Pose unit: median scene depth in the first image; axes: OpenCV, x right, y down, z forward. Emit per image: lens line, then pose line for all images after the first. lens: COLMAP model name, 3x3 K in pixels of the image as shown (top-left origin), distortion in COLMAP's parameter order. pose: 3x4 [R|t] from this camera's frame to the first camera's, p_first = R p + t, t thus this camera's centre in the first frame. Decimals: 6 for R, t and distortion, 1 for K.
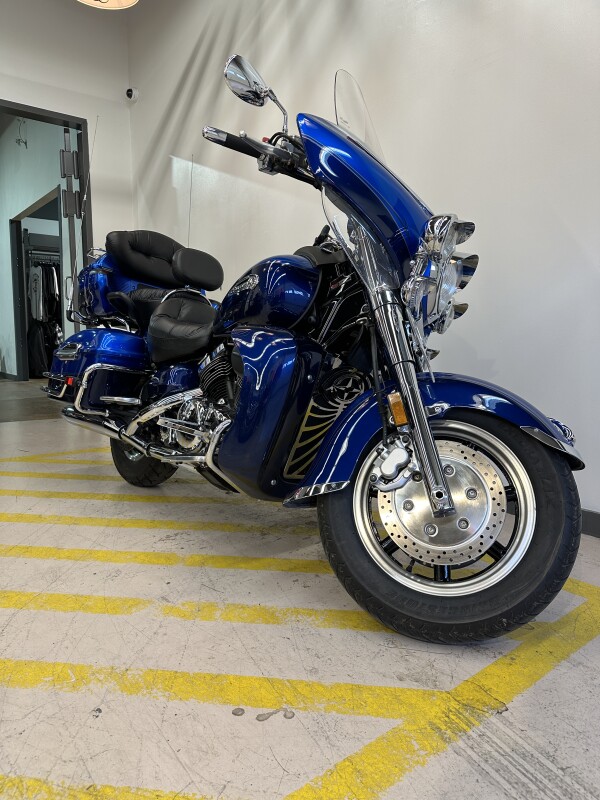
lens RADIAL K [[569.7, 0, 297.1], [0, 569.7, 399.7], [0, 0, 1]] dist [0.023265, -0.036059]
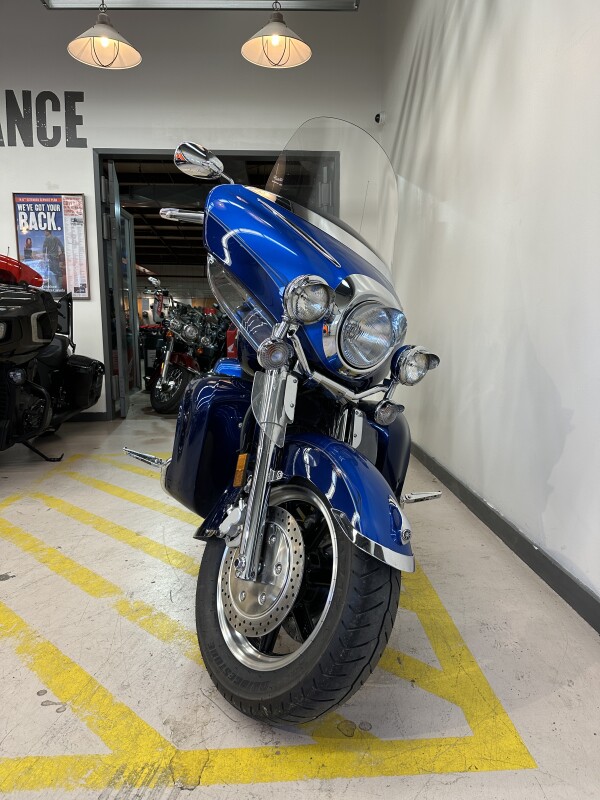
lens RADIAL K [[569.7, 0, 296.3], [0, 569.7, 397.1], [0, 0, 1]] dist [0.023265, -0.036059]
pose [[0.810847, 0.069535, -0.581113, 0.414645], [-0.065716, 0.997455, 0.027657, -0.073399], [0.581557, 0.015763, 0.813353, 0.109697]]
